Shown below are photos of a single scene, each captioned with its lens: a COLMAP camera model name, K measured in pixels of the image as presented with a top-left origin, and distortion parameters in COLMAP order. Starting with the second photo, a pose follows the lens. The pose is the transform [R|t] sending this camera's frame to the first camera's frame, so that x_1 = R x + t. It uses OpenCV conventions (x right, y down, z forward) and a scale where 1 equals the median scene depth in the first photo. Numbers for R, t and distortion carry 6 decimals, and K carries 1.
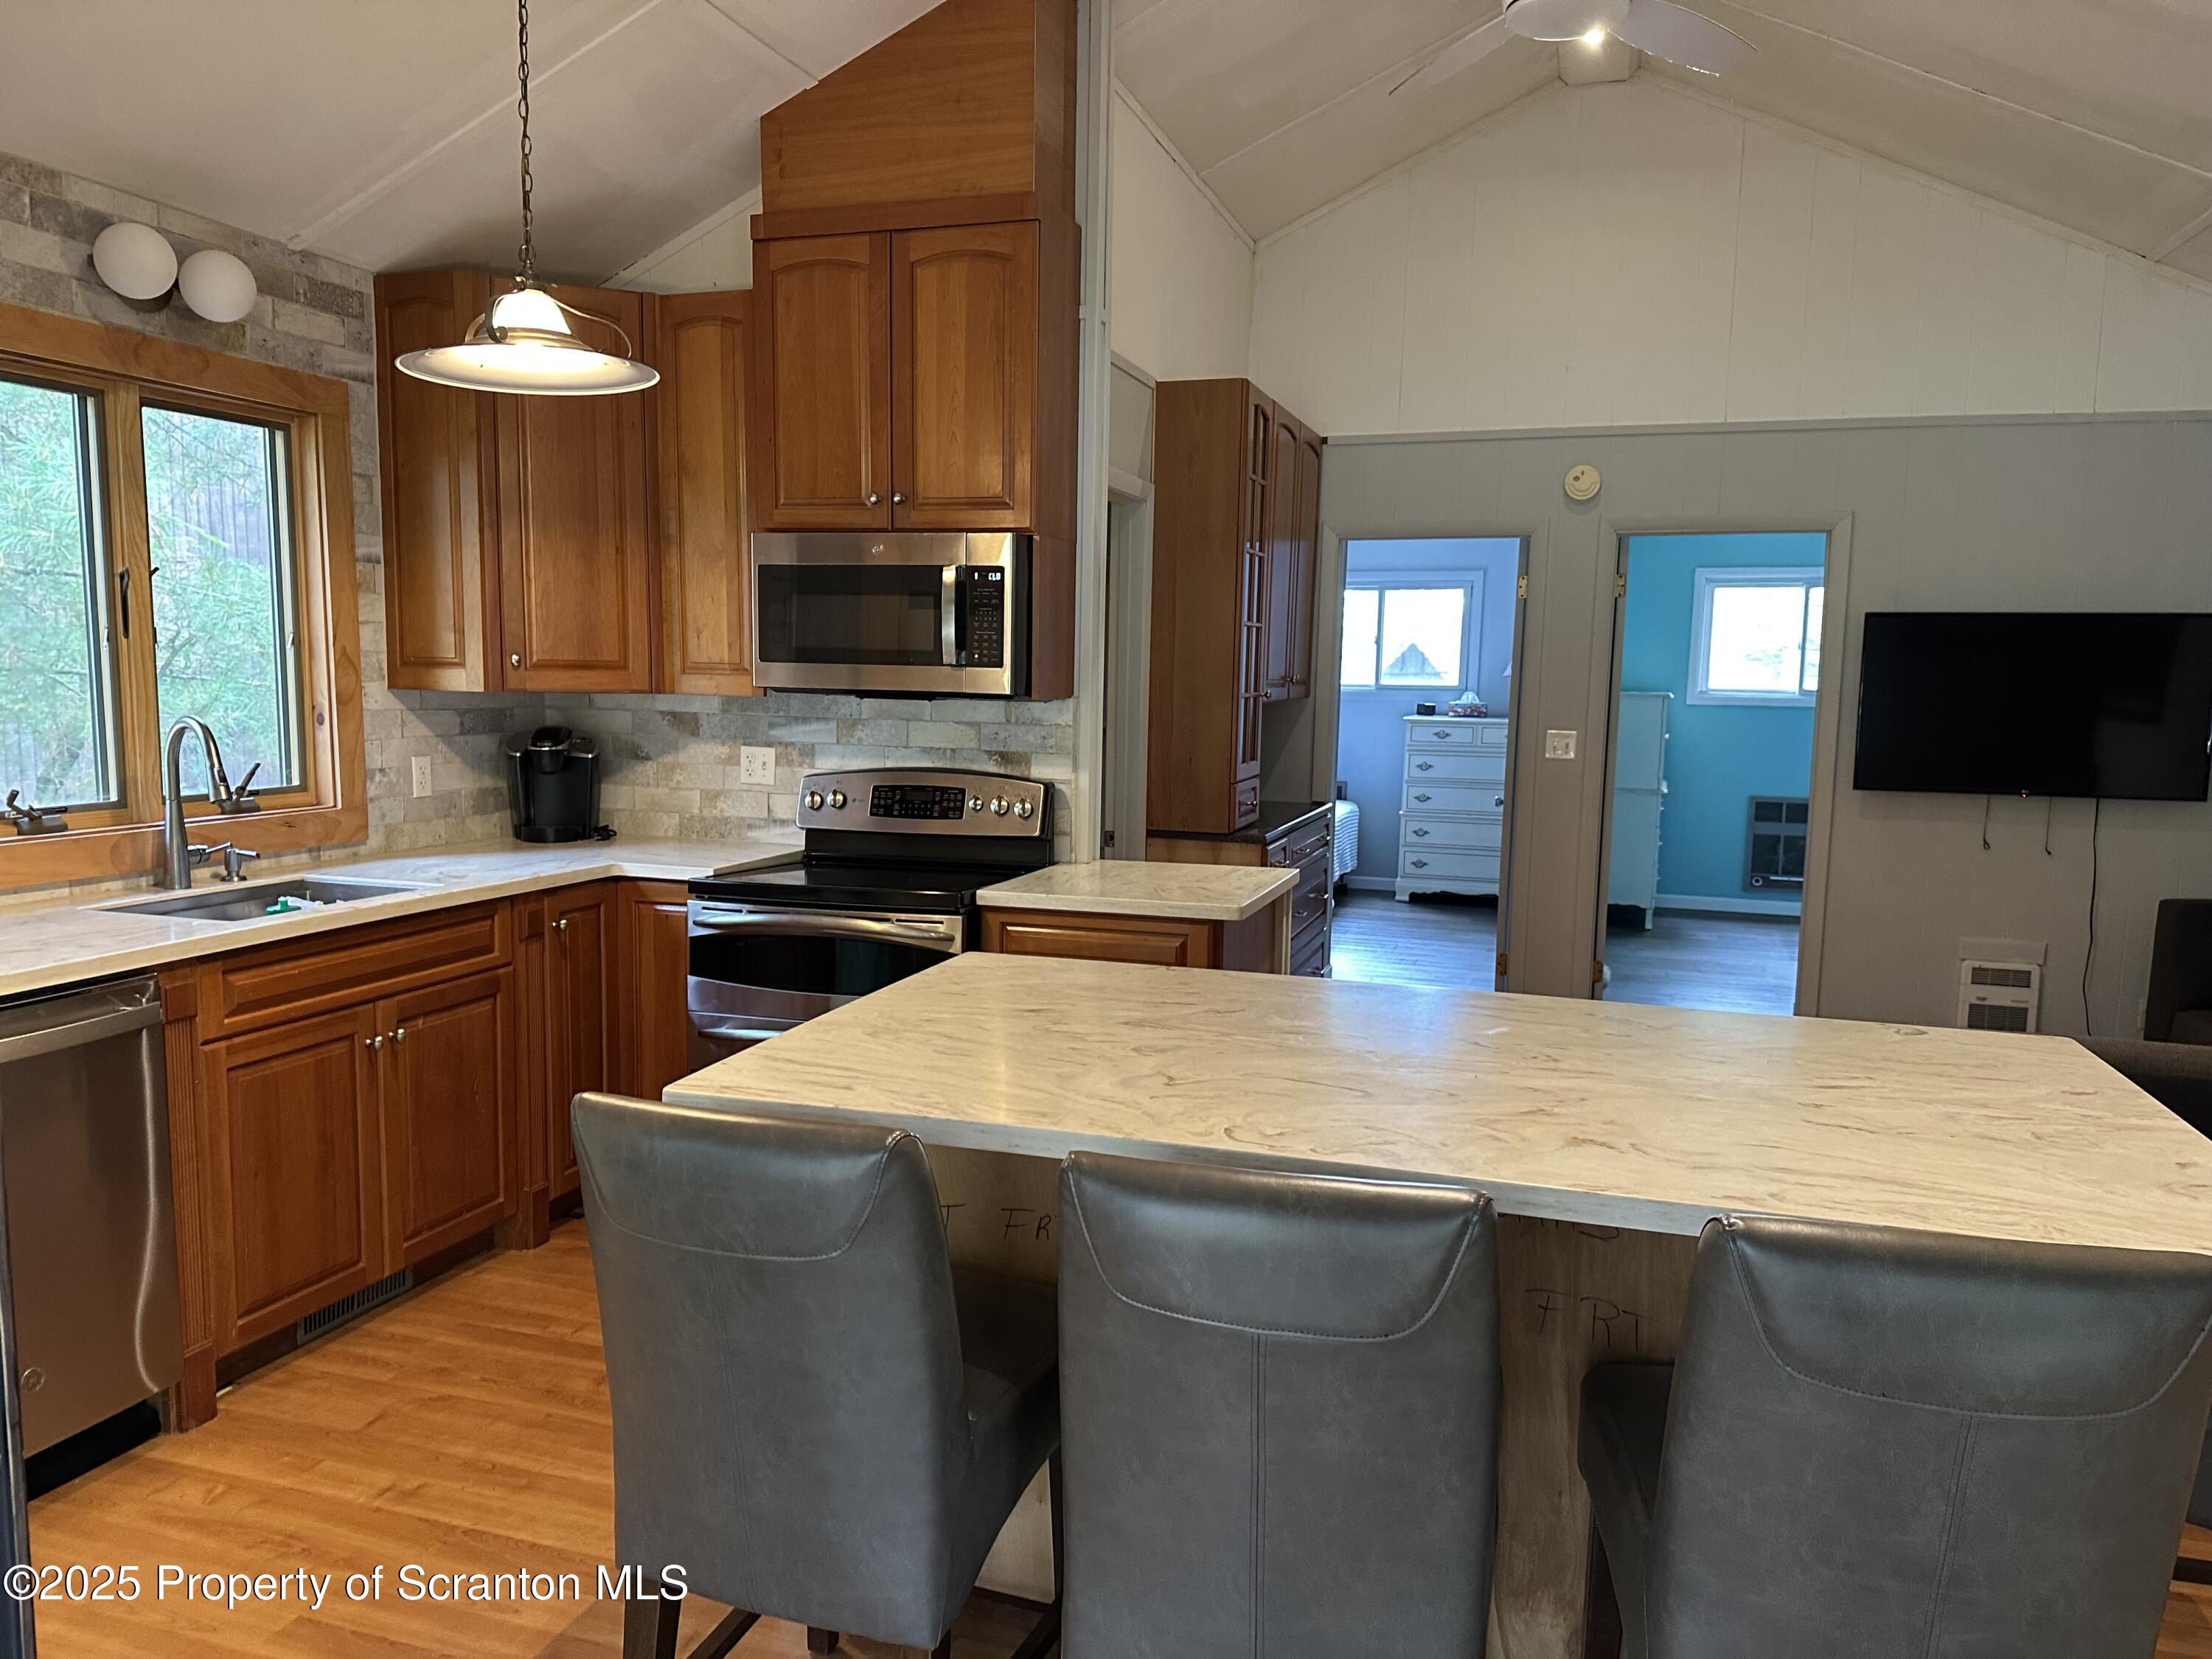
lens RADIAL K [[1534.2, 0, 1084.6], [0, 1534.2, 846.1], [0, 0, 1]] dist [0.040264, -0.064619]
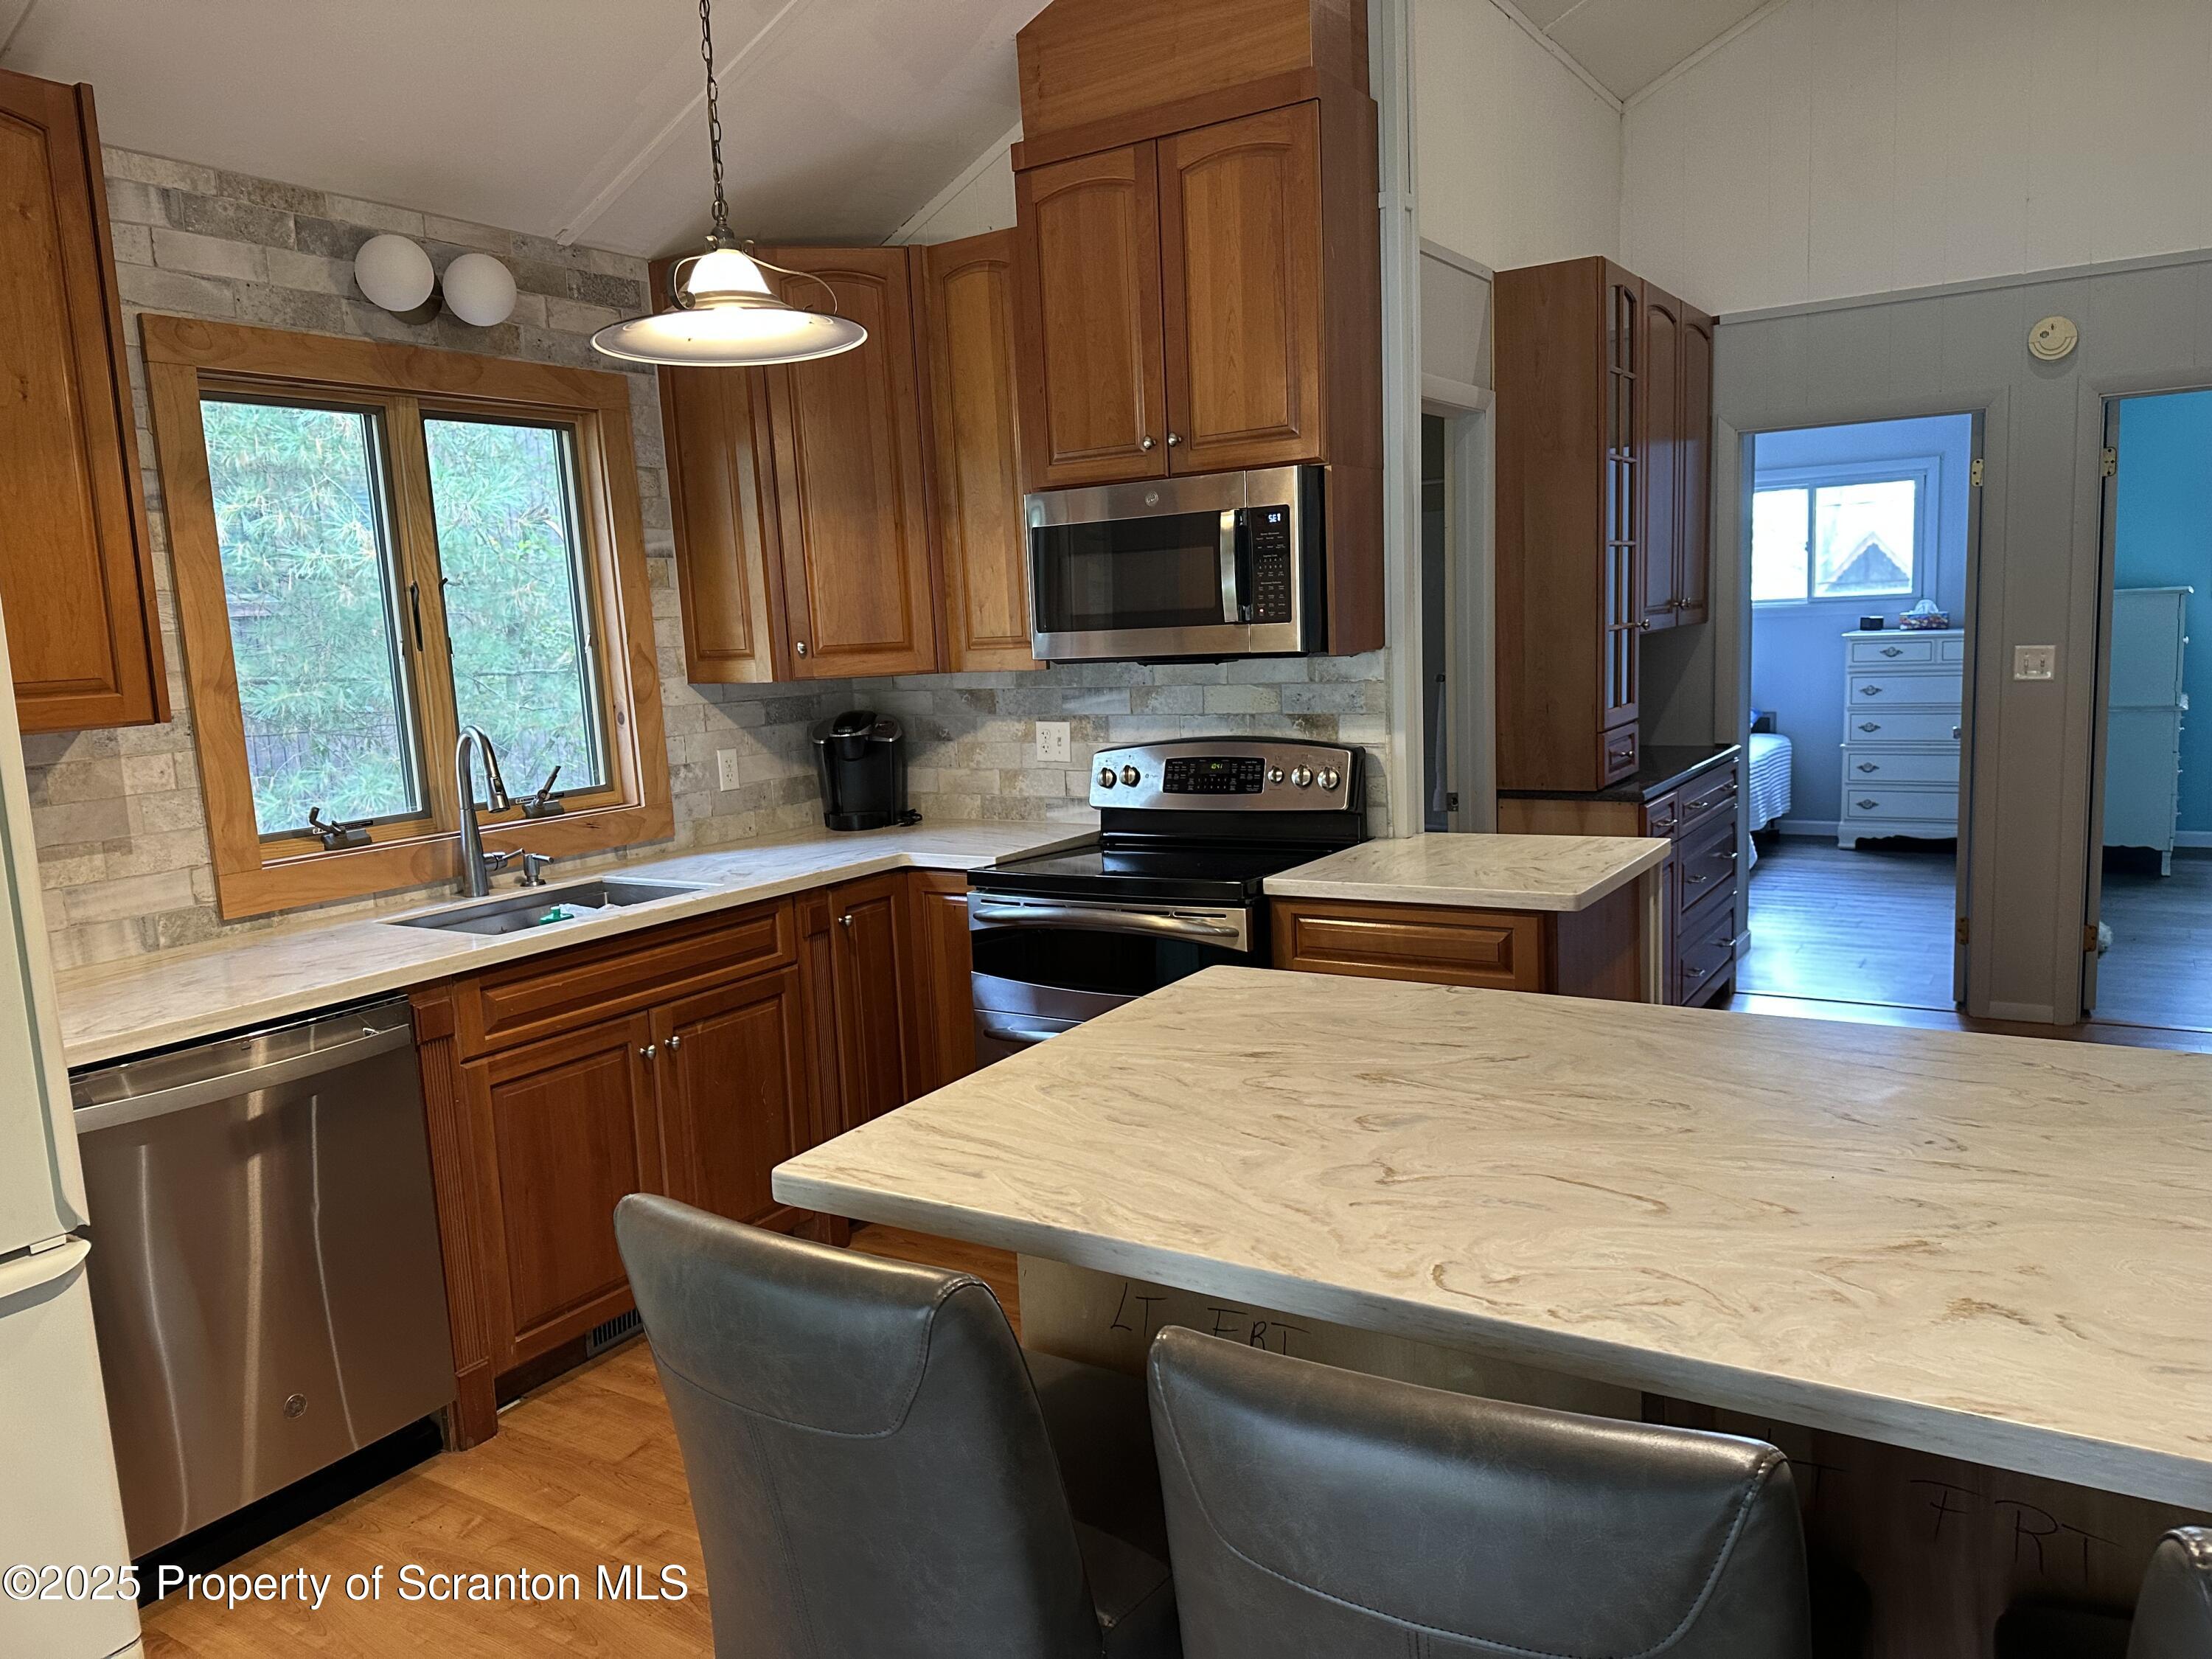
lens RADIAL K [[1534.2, 0, 1089.0], [0, 1534.2, 836.7], [0, 0, 1]] dist [0.040264, -0.064619]
pose [[0.964562, -0.029573, -0.262193, 0.064024], [0.037206, 0.999015, 0.024196, -0.020414], [0.261219, -0.033094, 0.964712, 0.127221]]
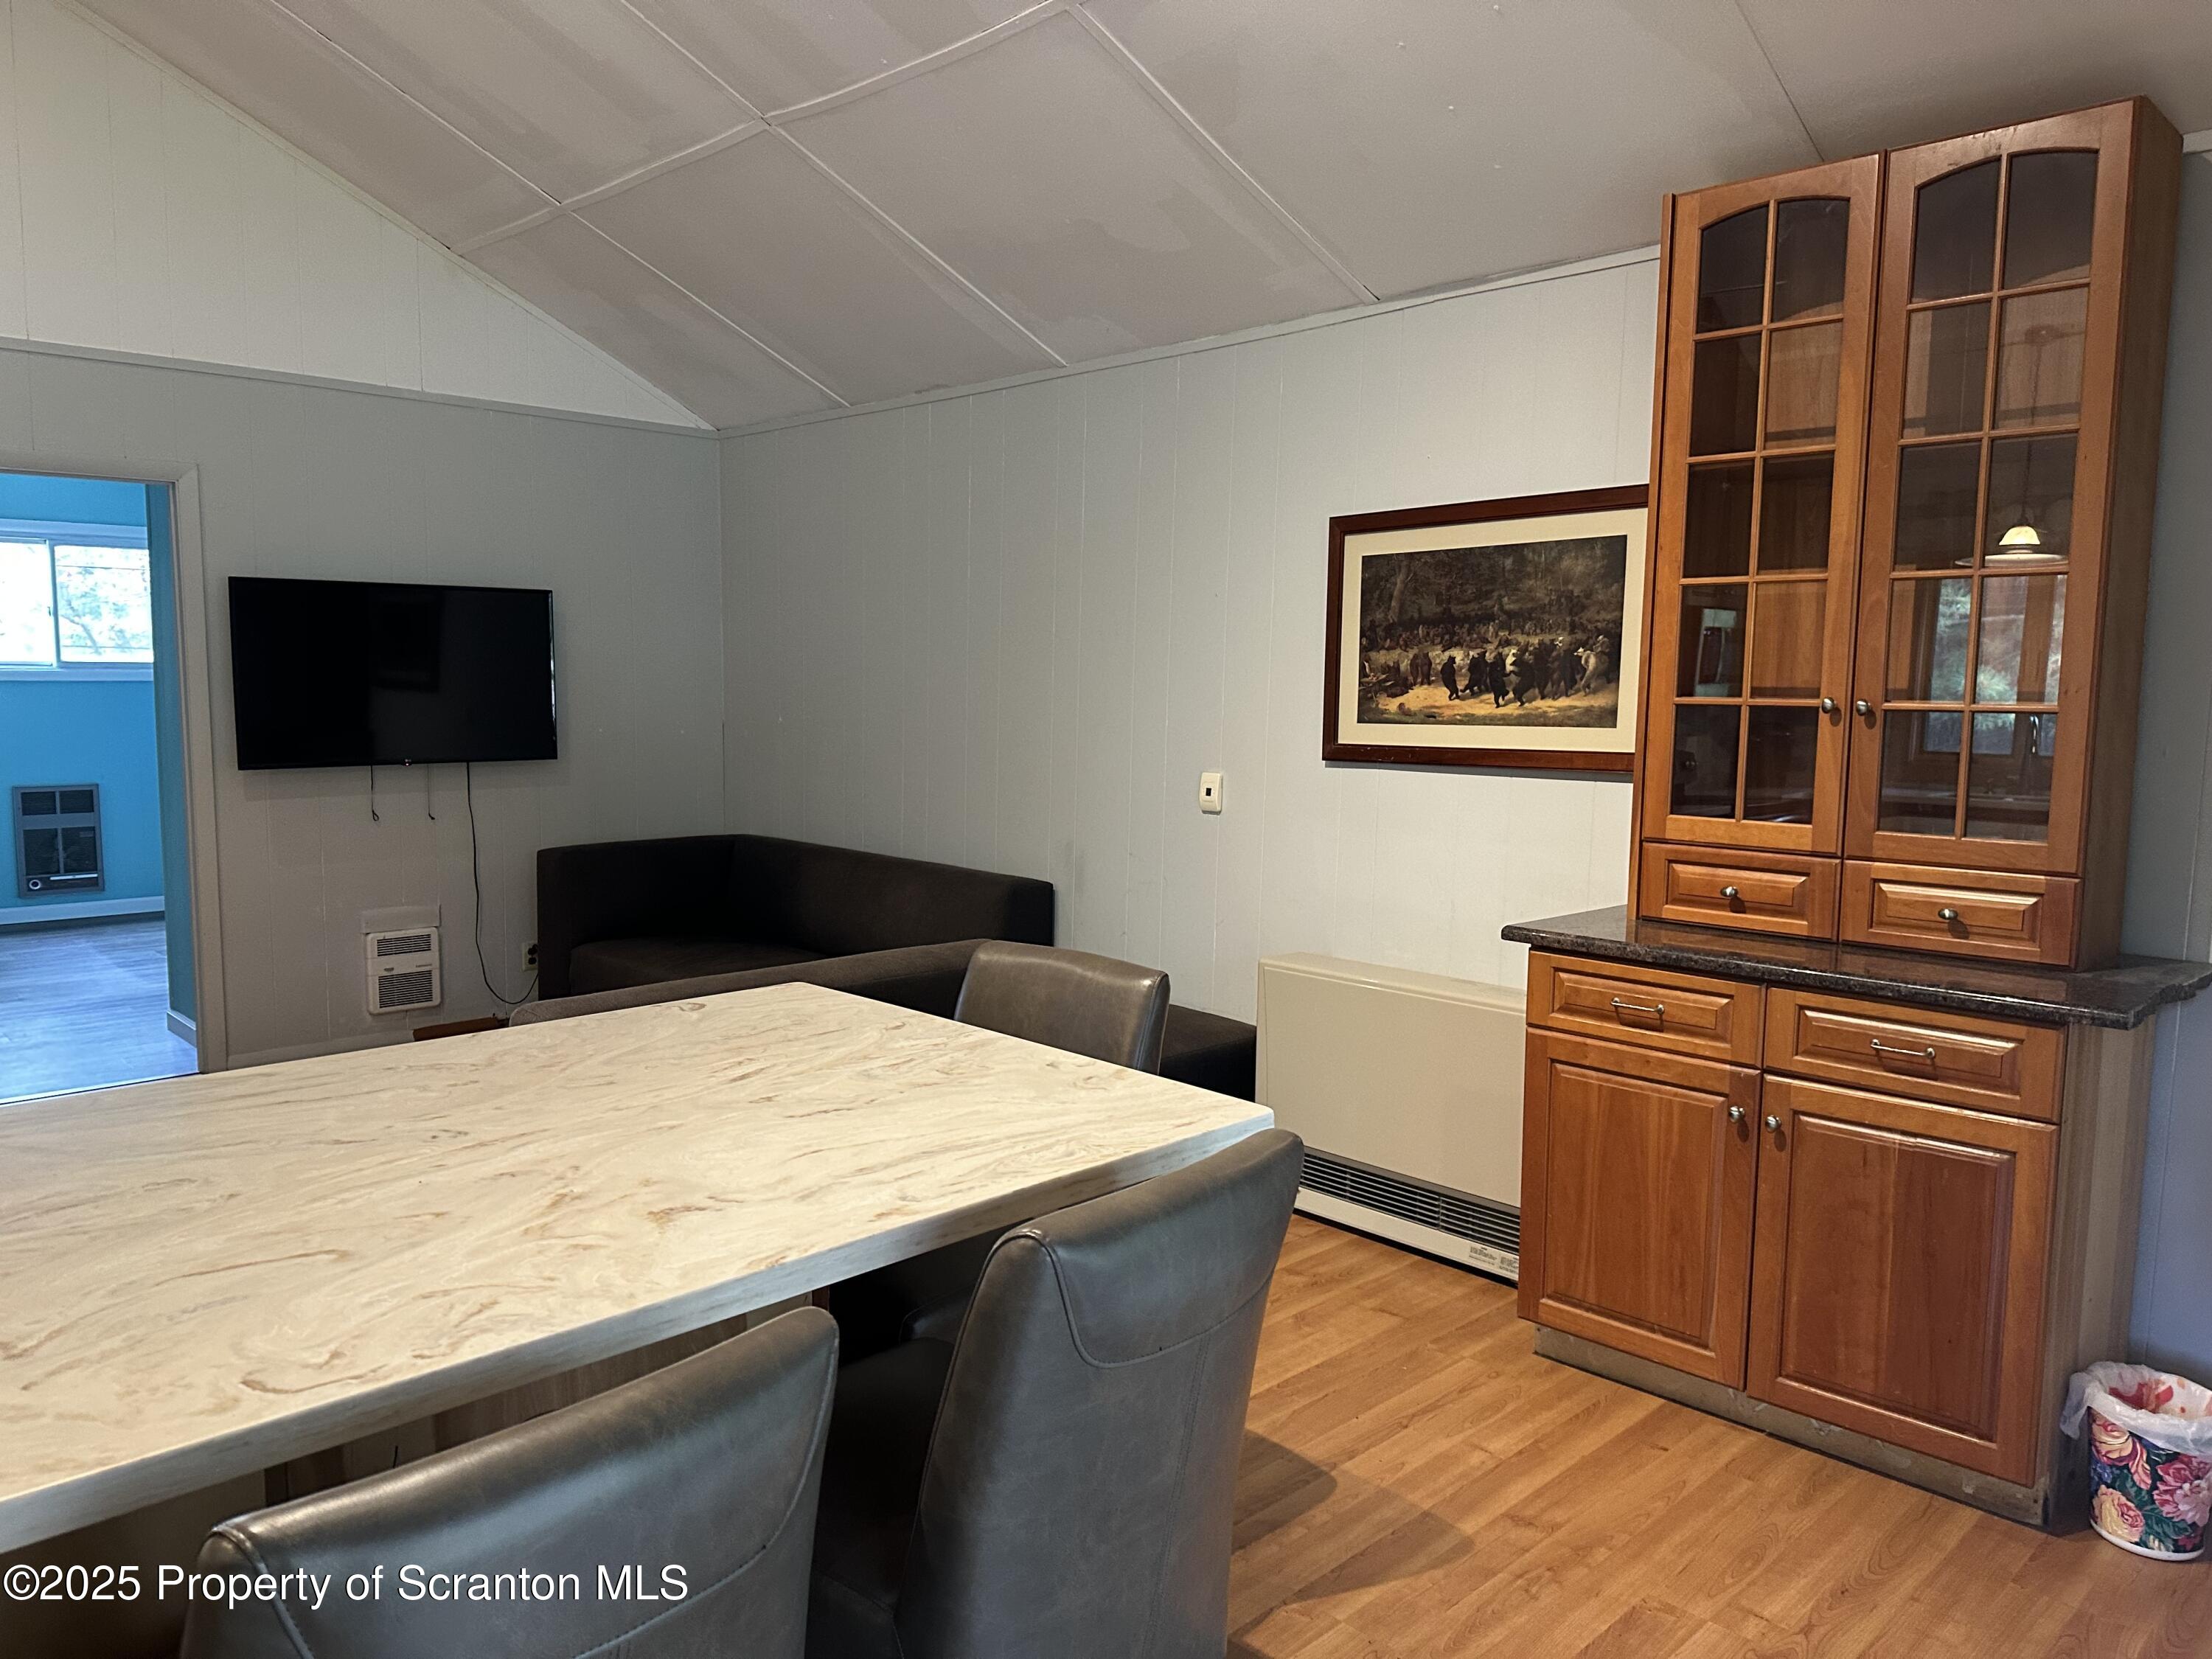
lens RADIAL K [[1534.2, 0, 1124.9], [0, 1534.2, 817.7], [0, 0, 1]] dist [0.040264, -0.064619]
pose [[0.448670, -0.096194, 0.888505, -0.132854], [0.095088, 0.993685, 0.059564, -0.020832], [-0.888624, 0.057762, 0.454984, 0.192088]]
